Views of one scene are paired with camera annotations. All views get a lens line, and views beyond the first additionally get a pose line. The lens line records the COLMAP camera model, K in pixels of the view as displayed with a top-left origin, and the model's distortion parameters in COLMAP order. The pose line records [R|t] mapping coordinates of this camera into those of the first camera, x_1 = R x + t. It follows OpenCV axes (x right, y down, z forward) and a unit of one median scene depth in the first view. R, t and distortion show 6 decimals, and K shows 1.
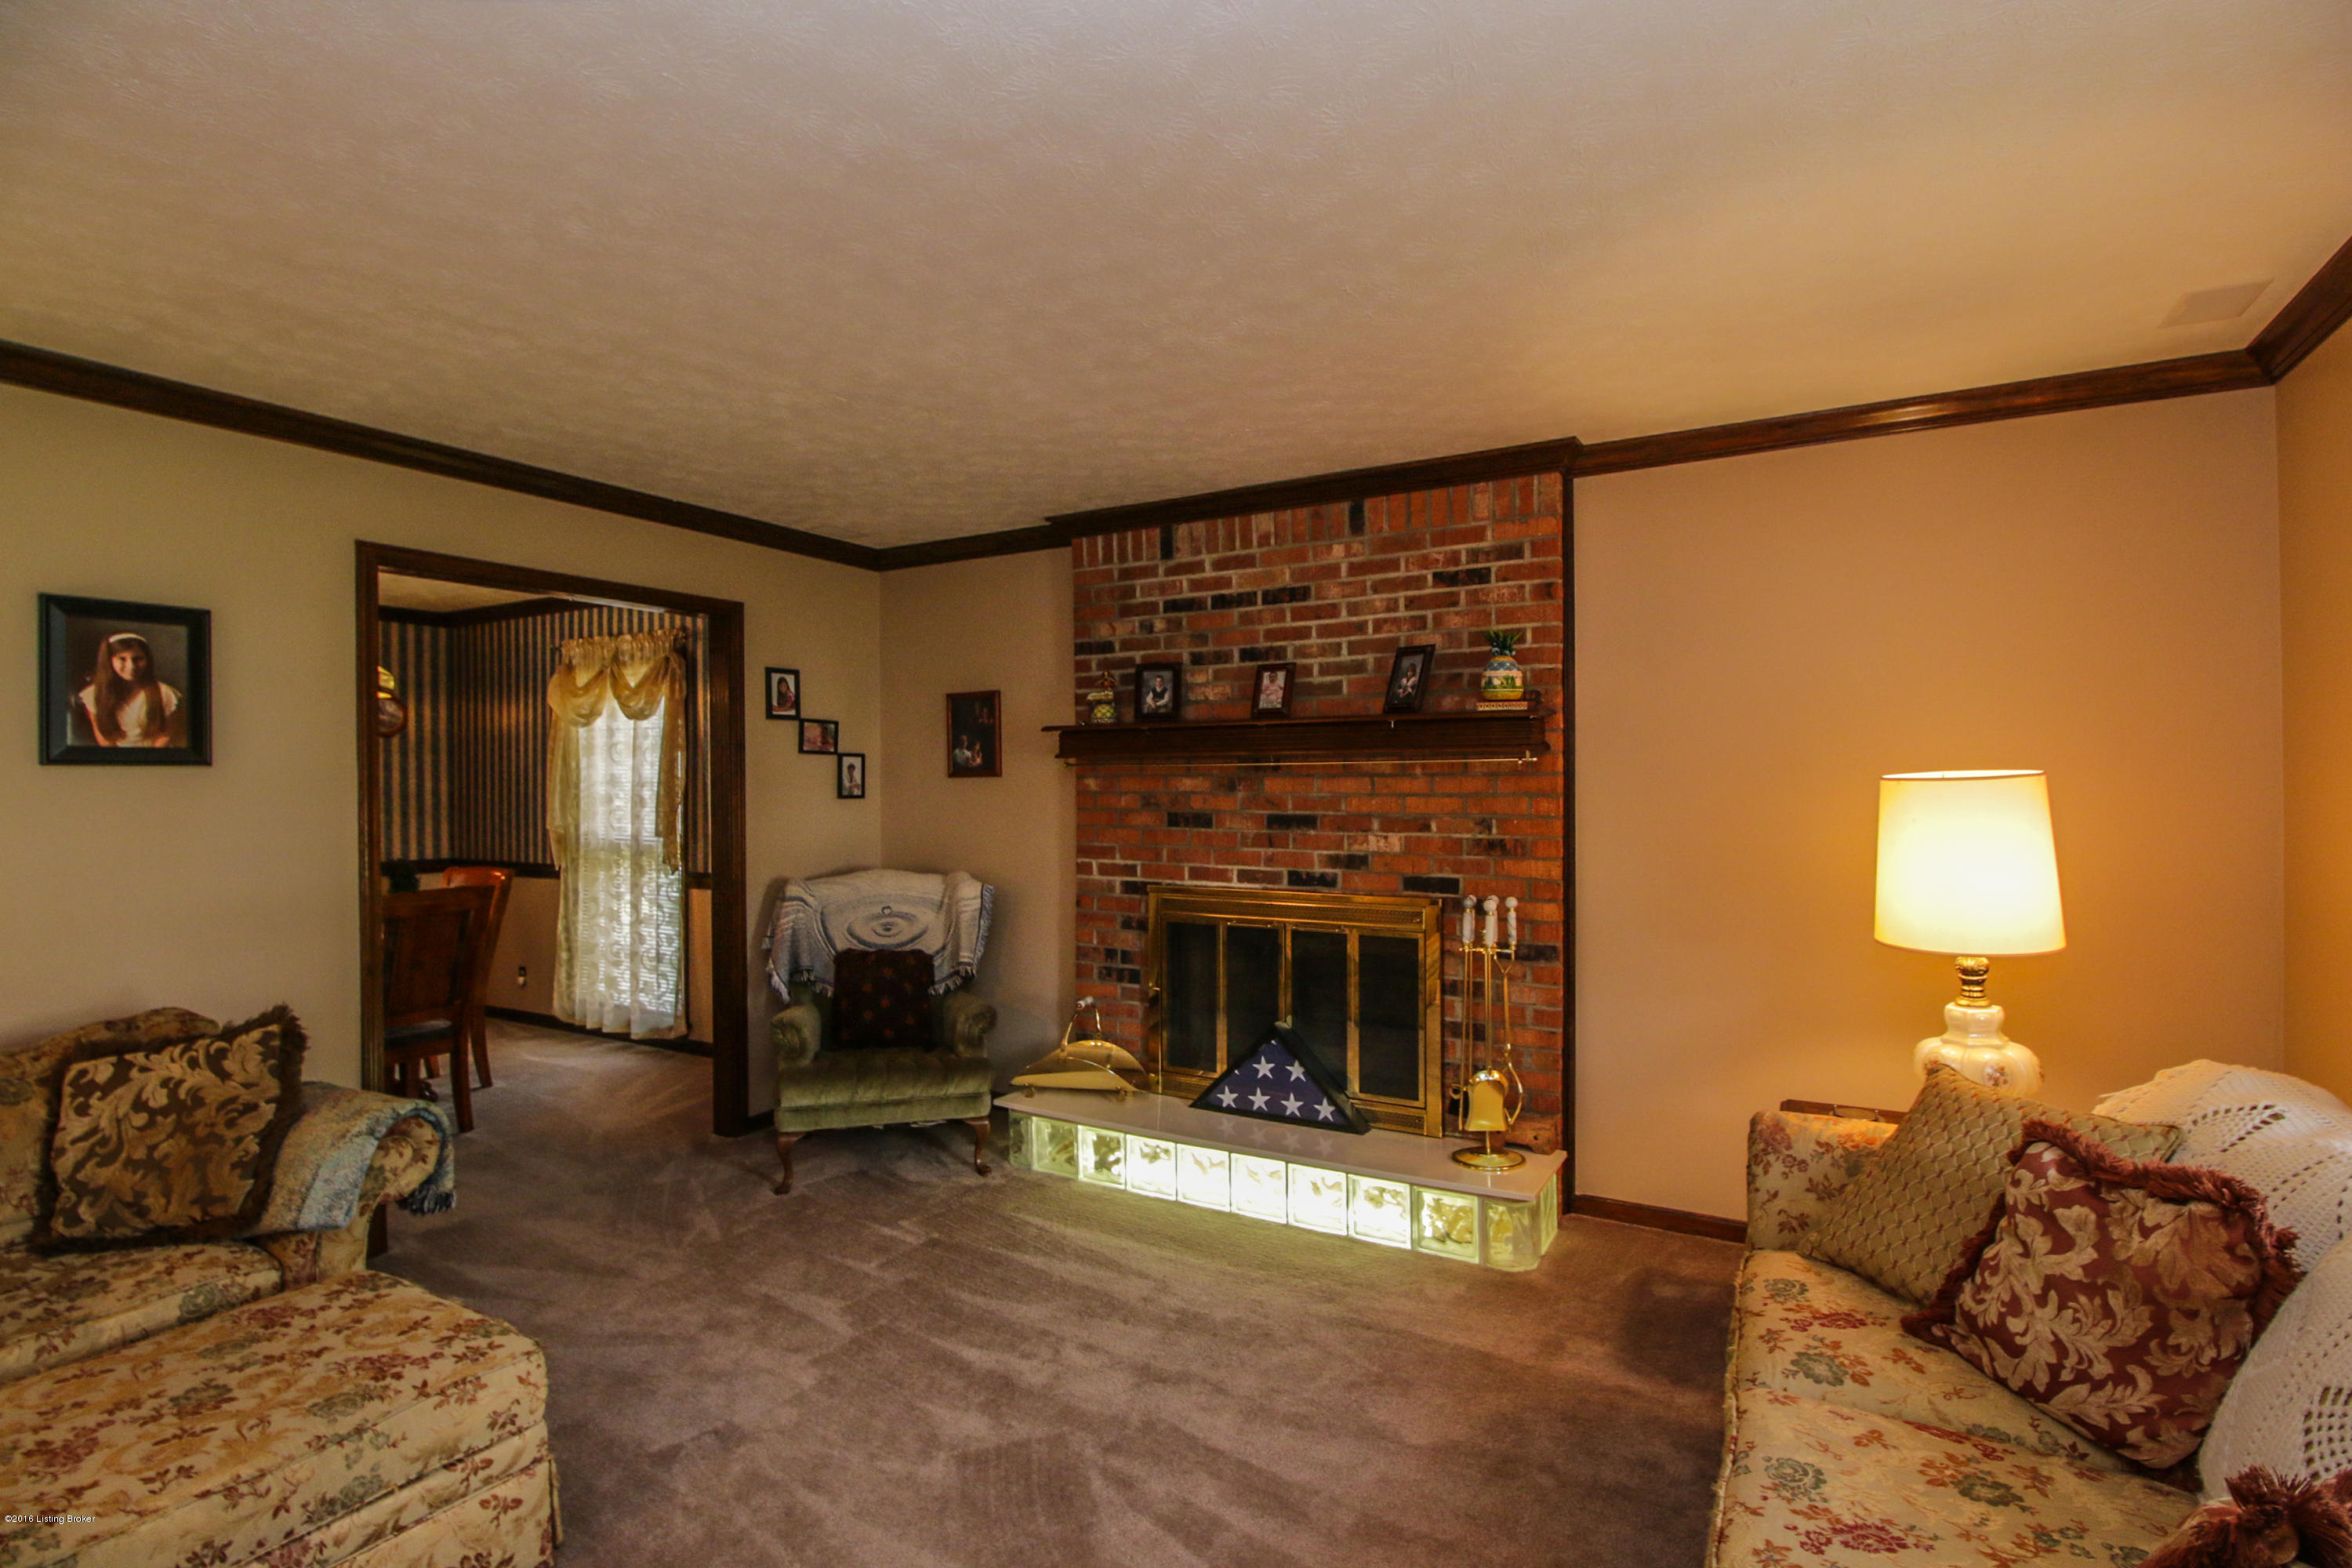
lens RADIAL K [[1113.3, 0, 1176.9], [0, 1113.3, 766.8], [0, 0, 1]] dist [-0.002630, -0.002744]
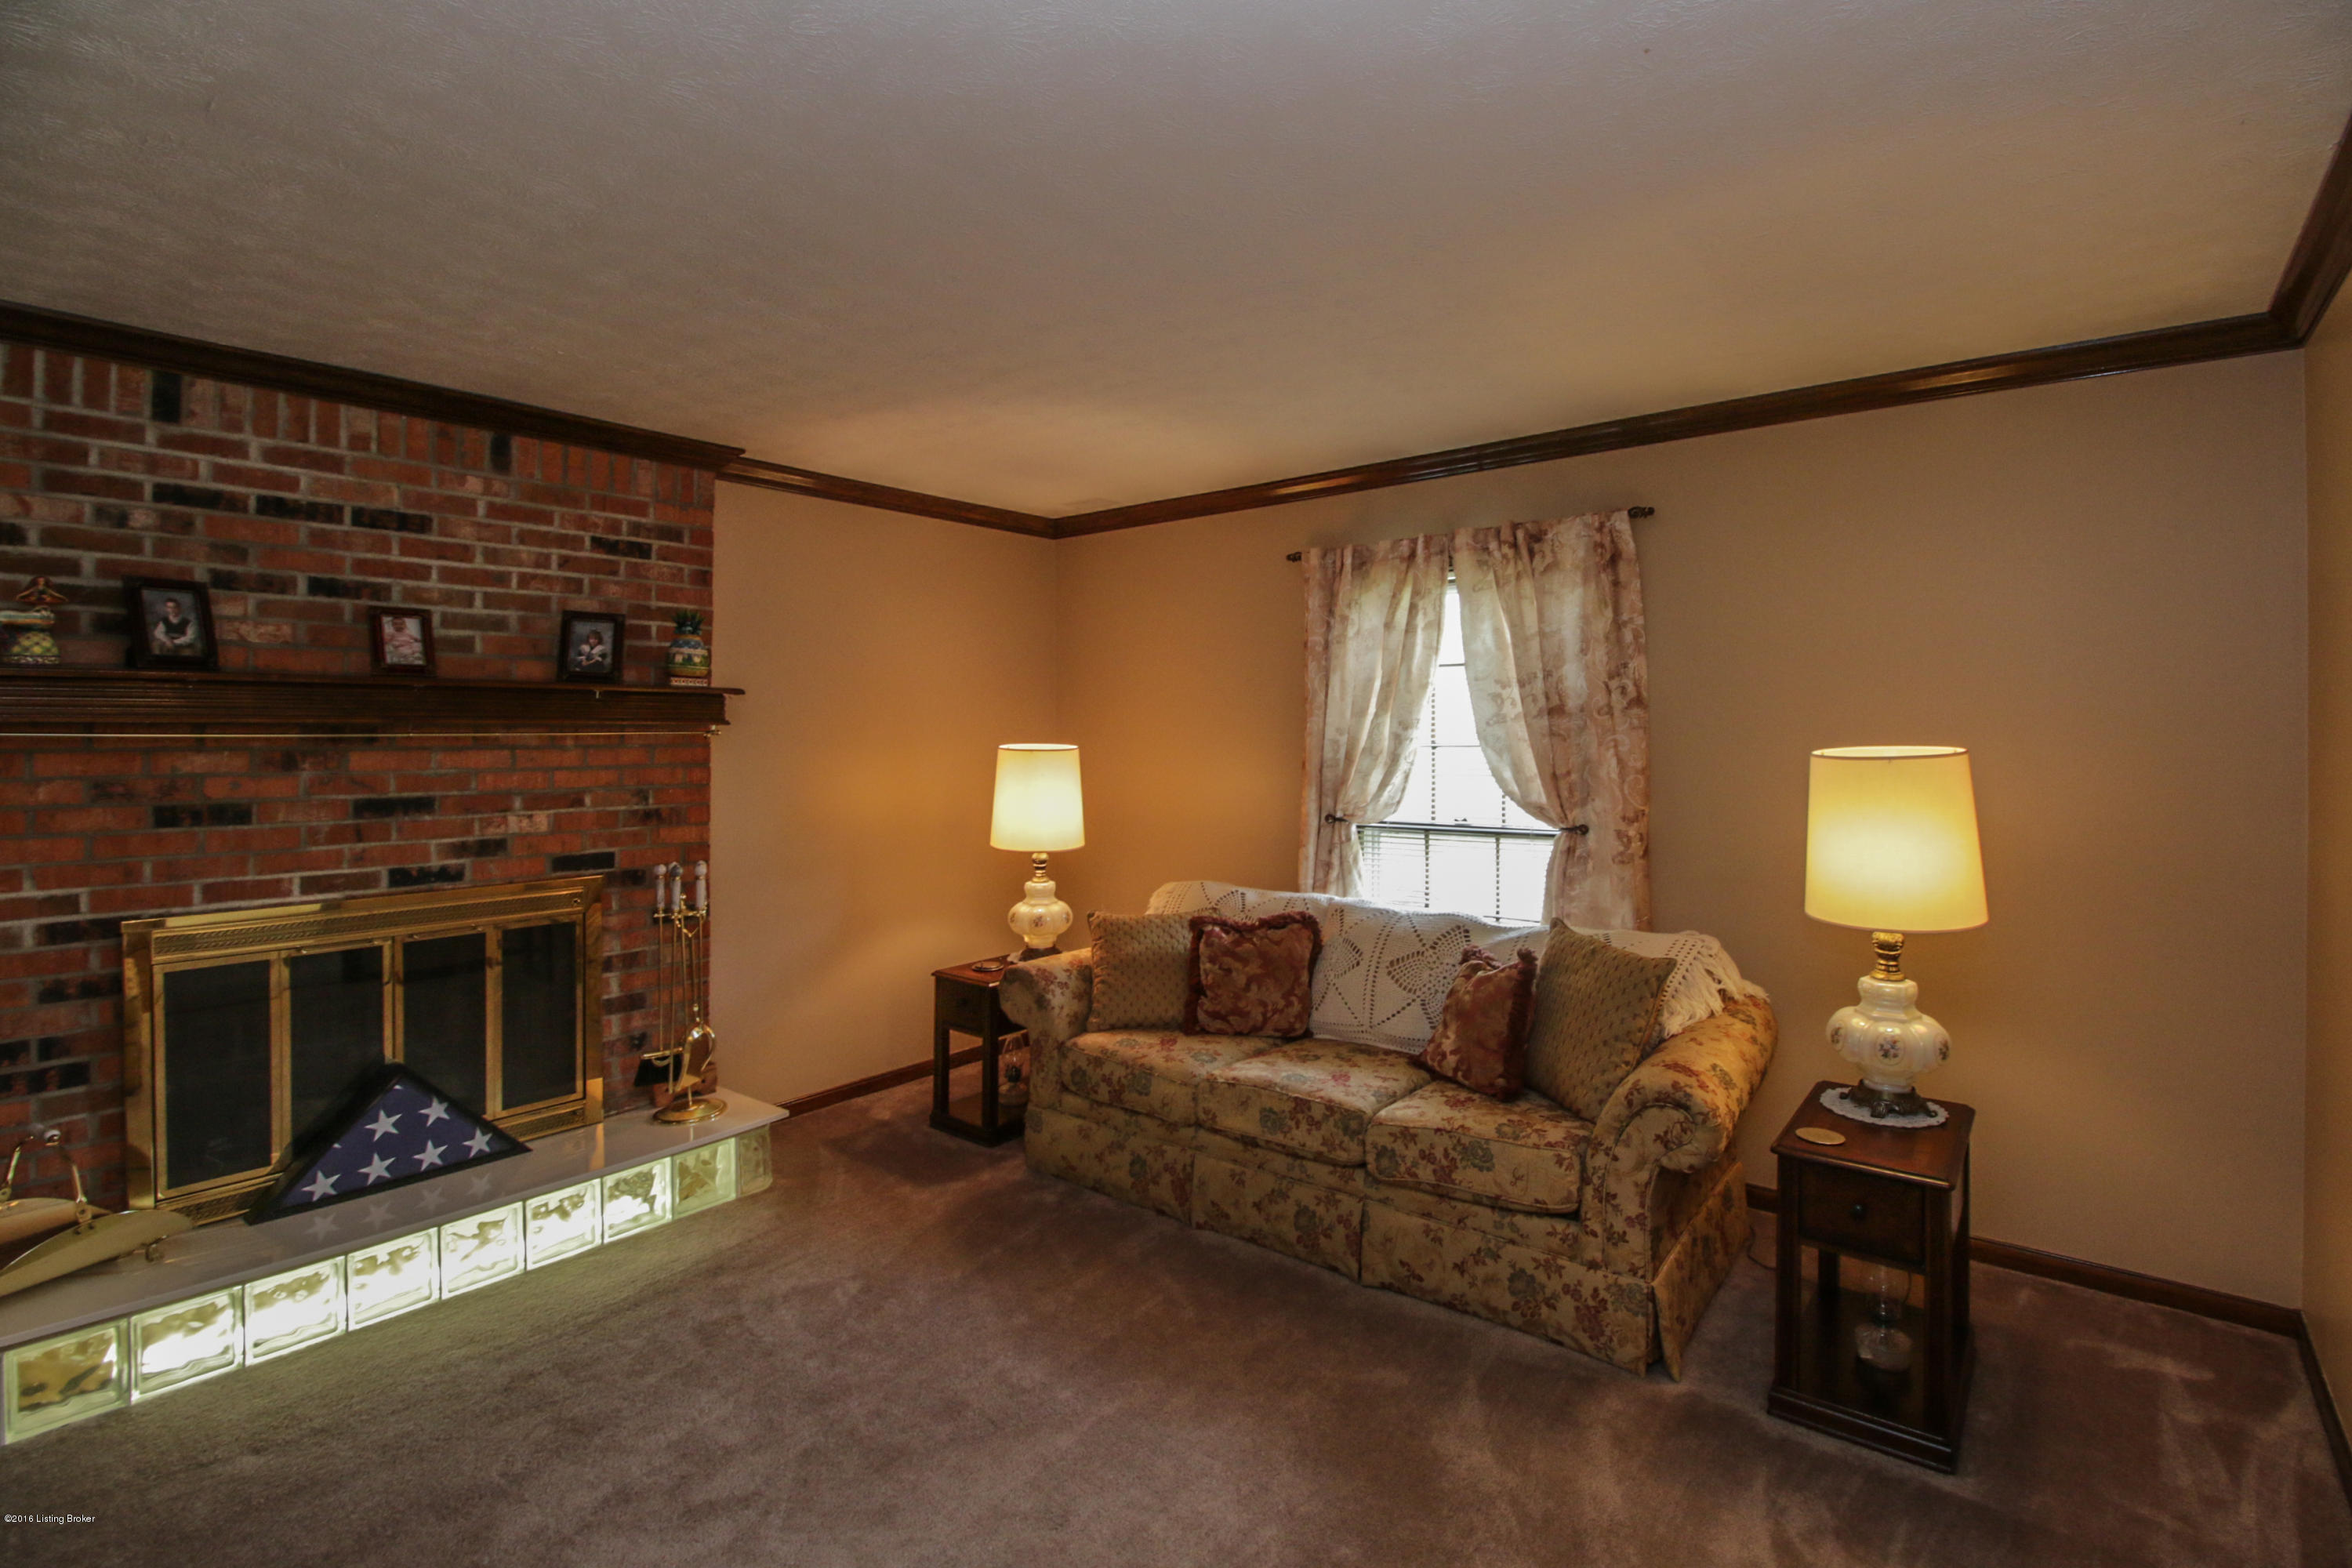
lens RADIAL K [[1113.3, 0, 1157.2], [0, 1113.3, 723.4], [0, 0, 1]] dist [-0.002630, -0.002744]
pose [[0.184871, 0.015297, 0.982644, -0.591384], [-0.005234, 0.999880, -0.014580, -0.001446], [-0.982749, -0.002448, 0.184929, 0.327189]]
